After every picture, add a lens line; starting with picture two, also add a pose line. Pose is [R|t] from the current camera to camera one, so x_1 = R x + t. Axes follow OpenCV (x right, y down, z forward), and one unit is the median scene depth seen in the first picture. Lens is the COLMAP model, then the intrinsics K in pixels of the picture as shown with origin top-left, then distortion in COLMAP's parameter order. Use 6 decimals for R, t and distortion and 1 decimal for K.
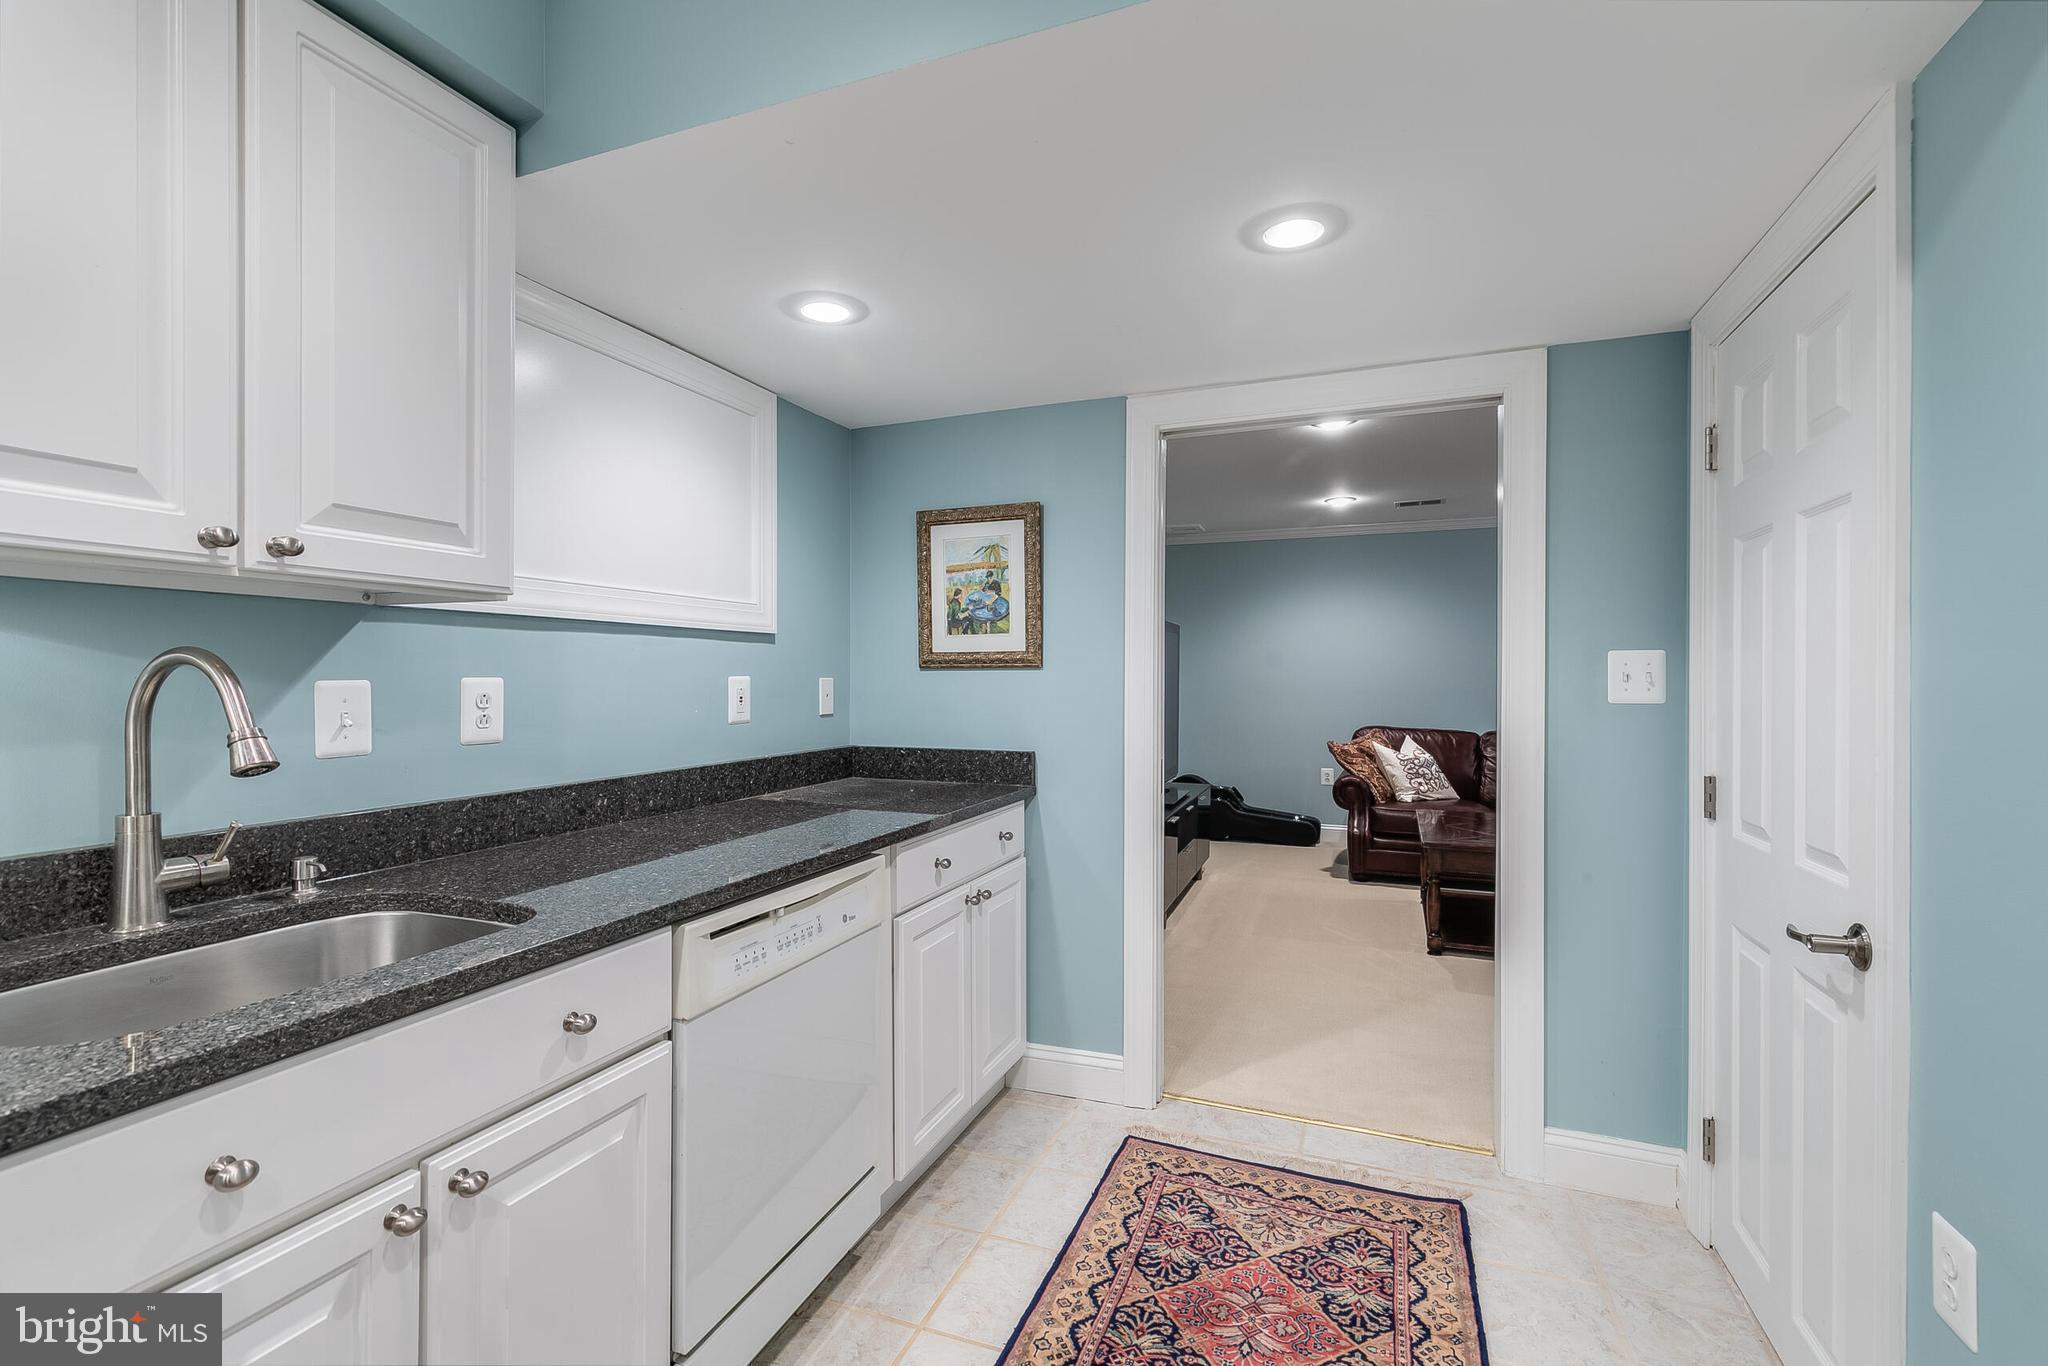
lens RADIAL K [[920.4, 0, 1012.0], [0, 920.4, 682.8], [0, 0, 1]] dist [0.004173, -0.001182]
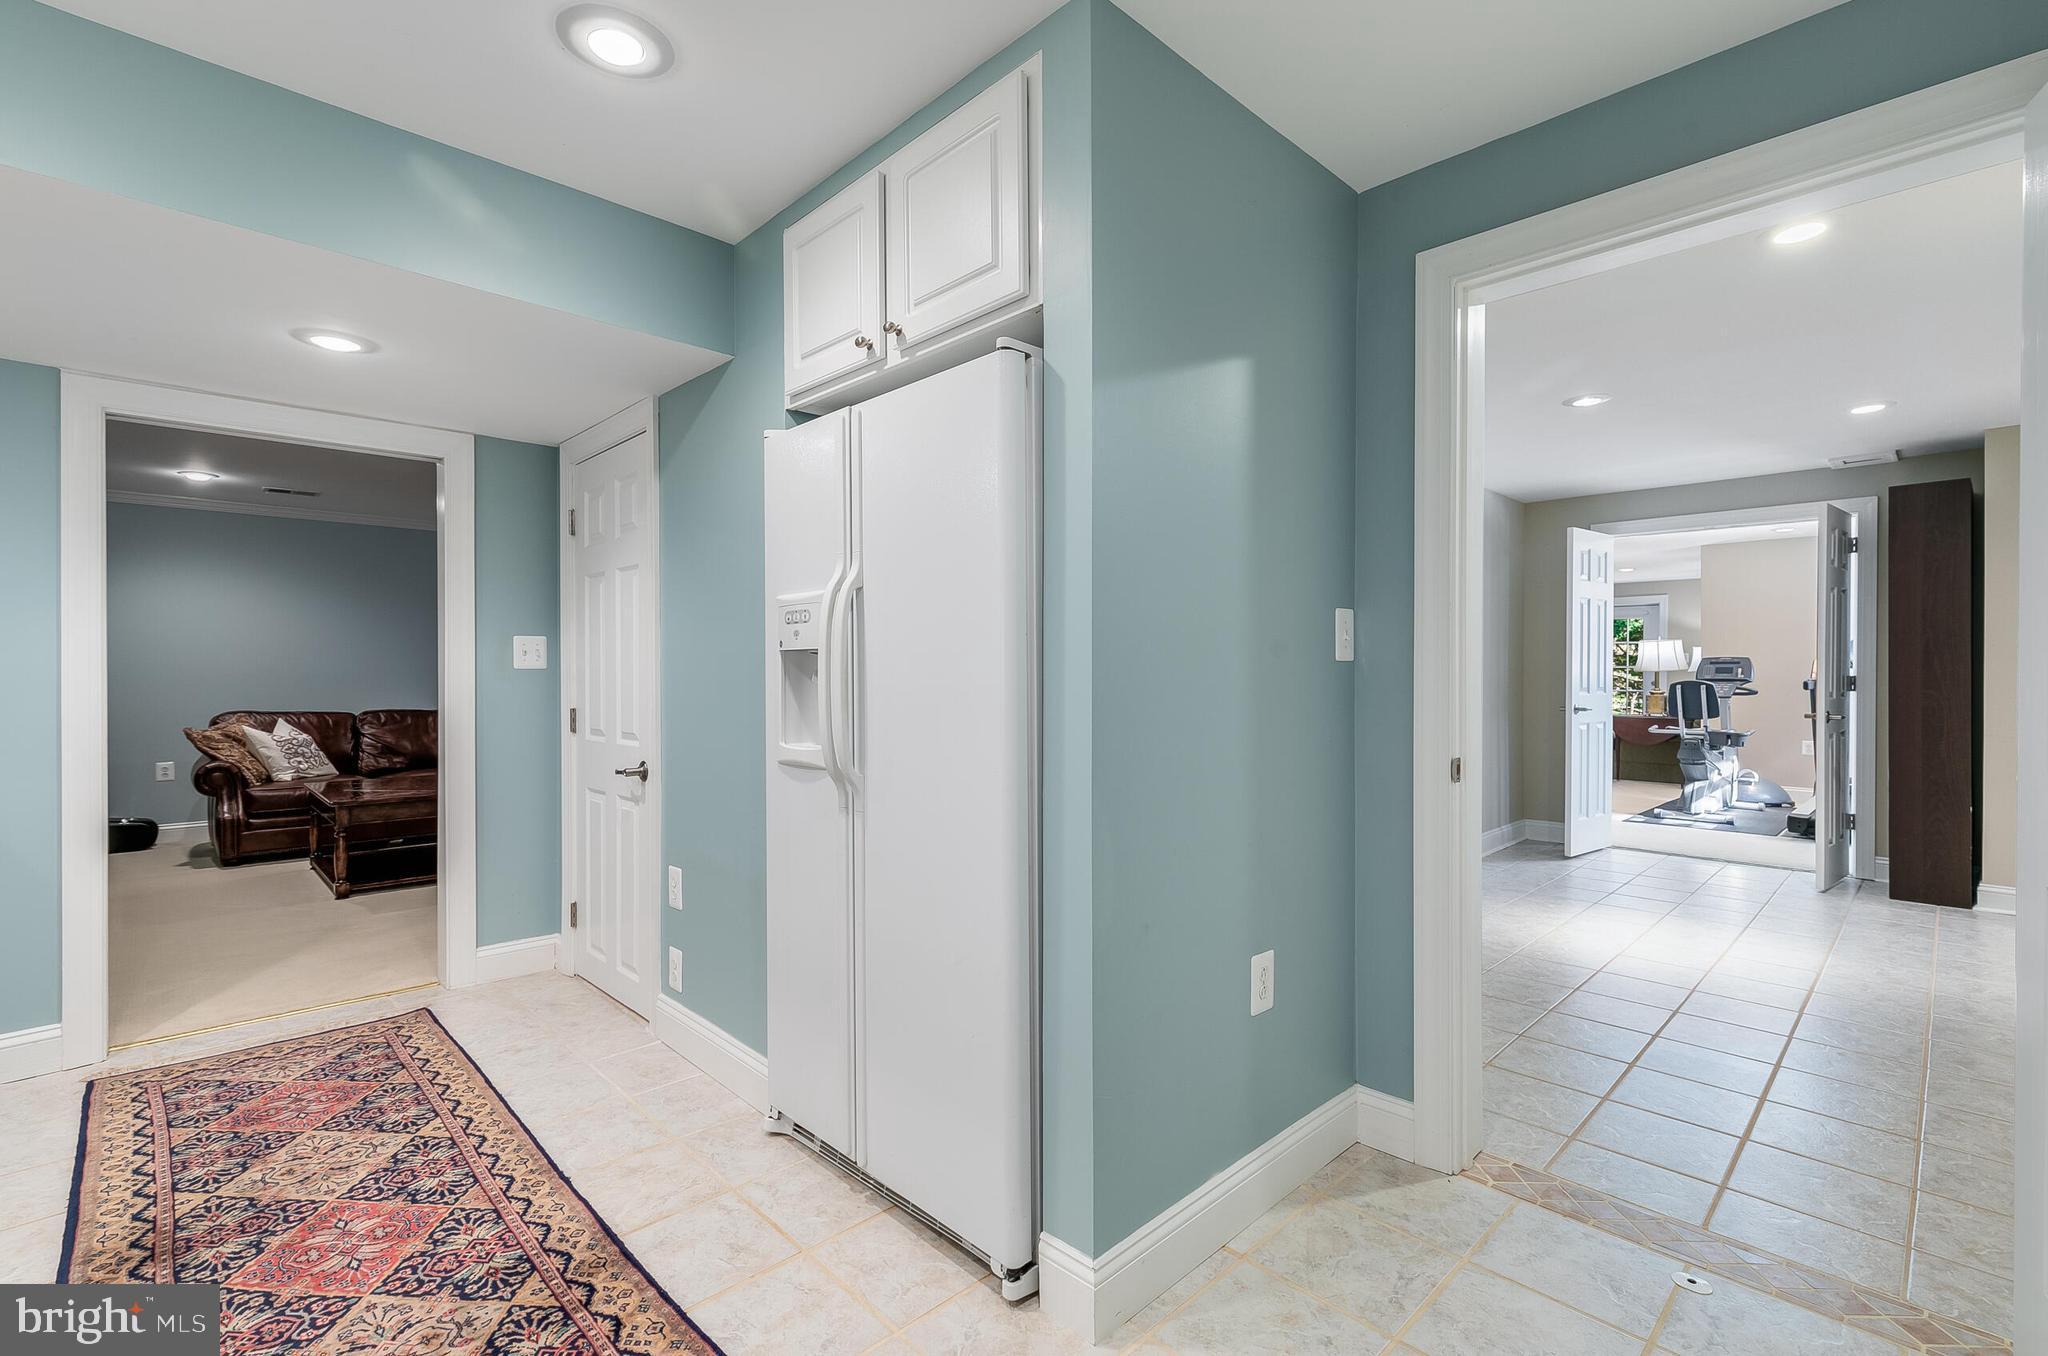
lens RADIAL K [[918.8, 0, 1034.8], [0, 918.8, 676.7], [0, 0, 1]] dist [0.002202, -0.000351]
pose [[0.400465, -0.005993, 0.916292, -0.370490], [0.007360, 0.999967, 0.003323, 0.030967], [-0.916282, 0.005413, 0.400496, -0.380571]]
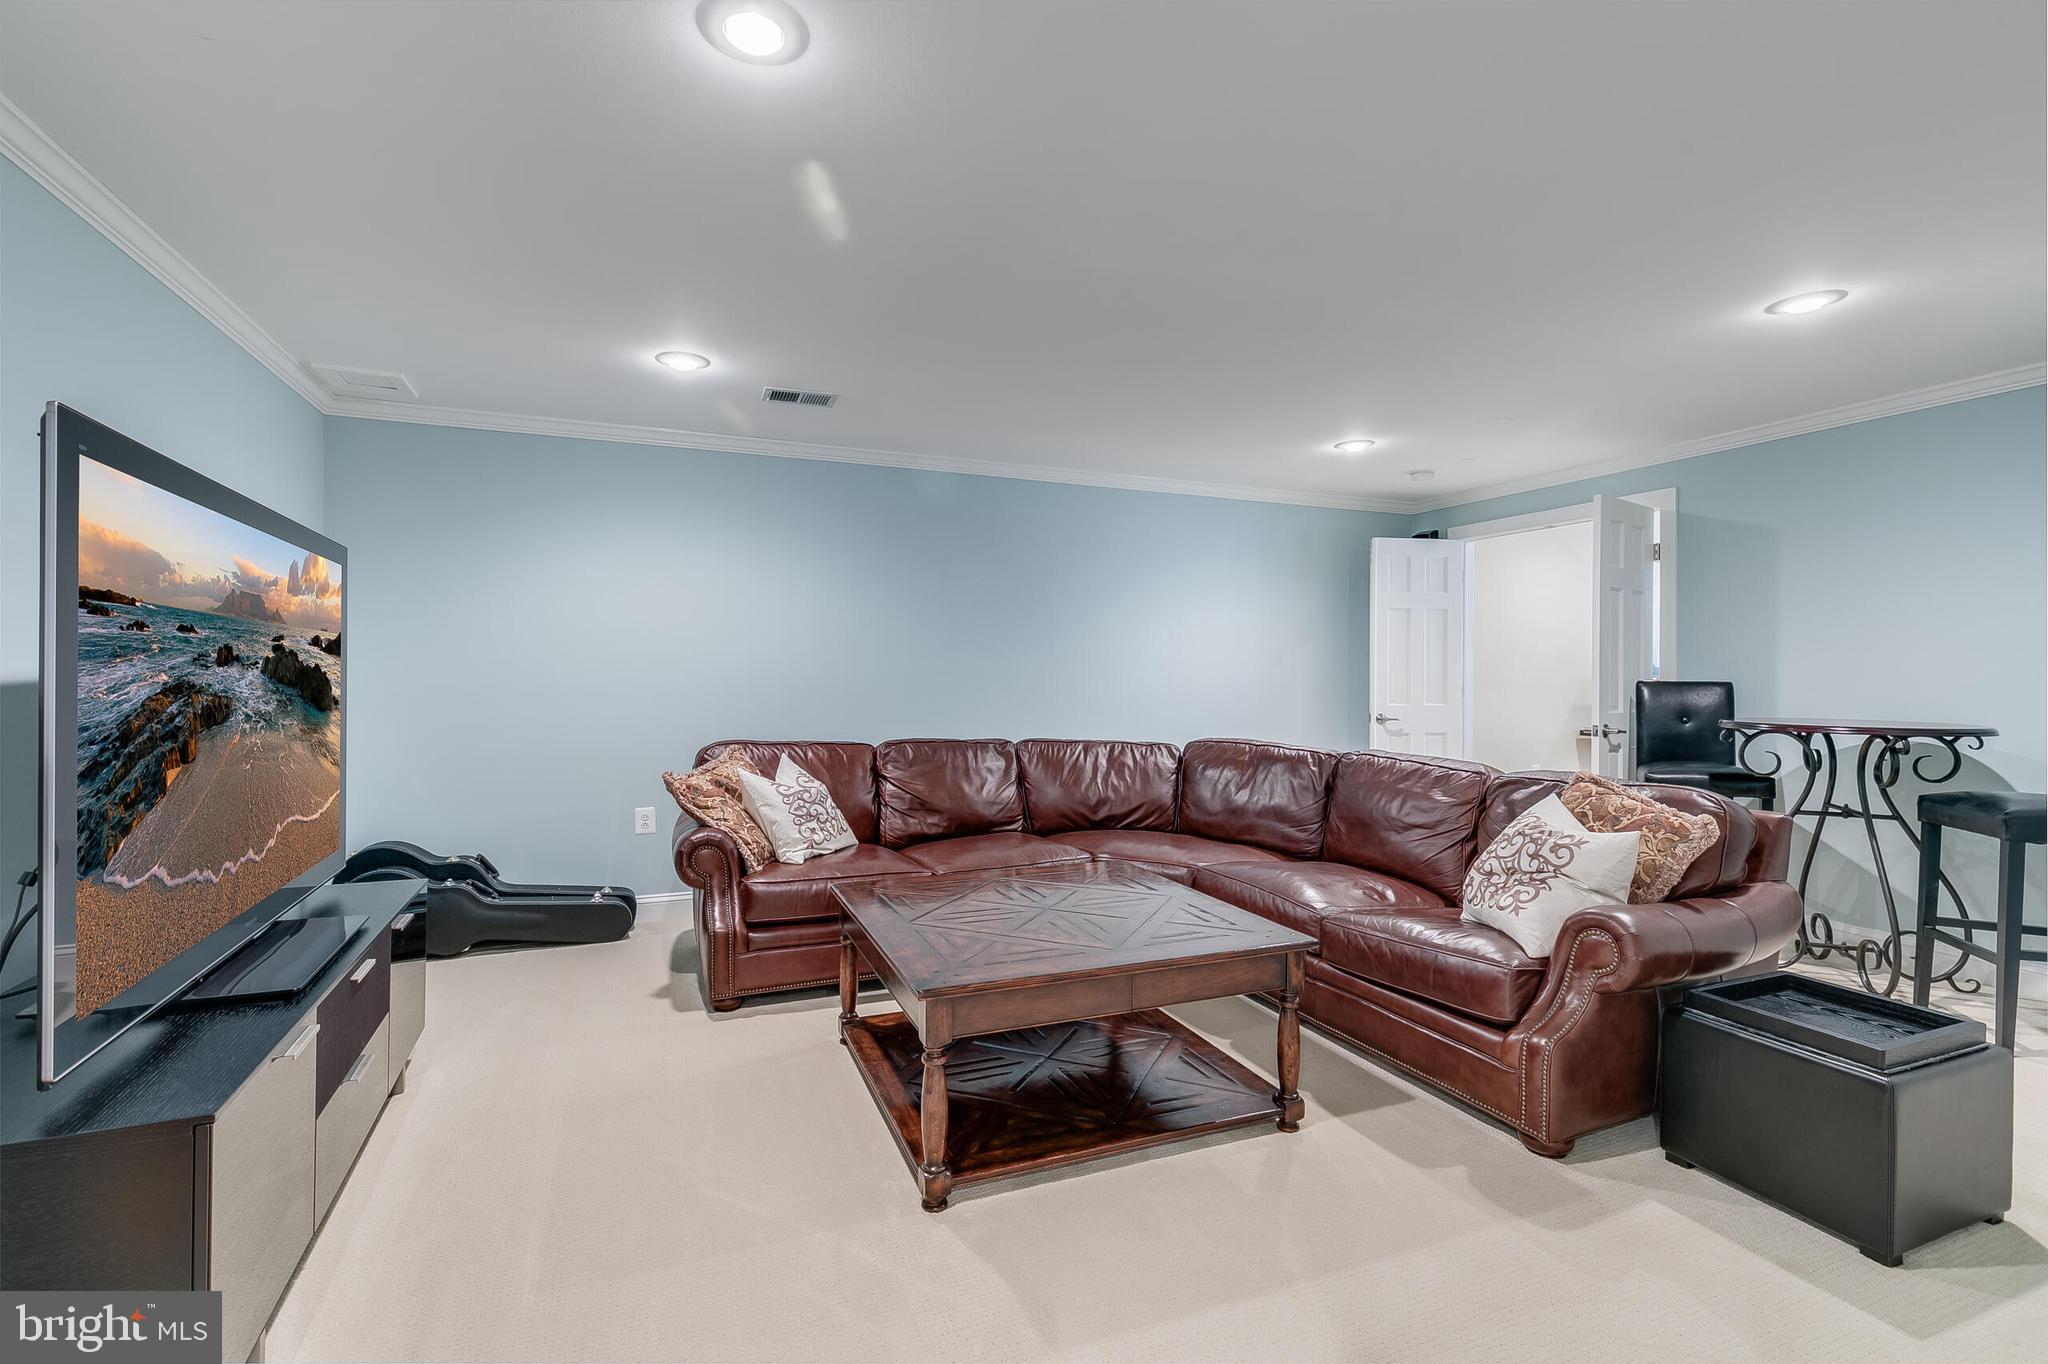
lens RADIAL K [[920.4, 0, 1022.3], [0, 920.4, 672.3], [0, 0, 1]] dist [0.004173, -0.001182]
pose [[0.715671, -0.000826, 0.698437, 0.213917], [0.004168, 0.999987, -0.003088, 0.005899], [-0.698425, 0.005121, 0.715665, 0.919879]]
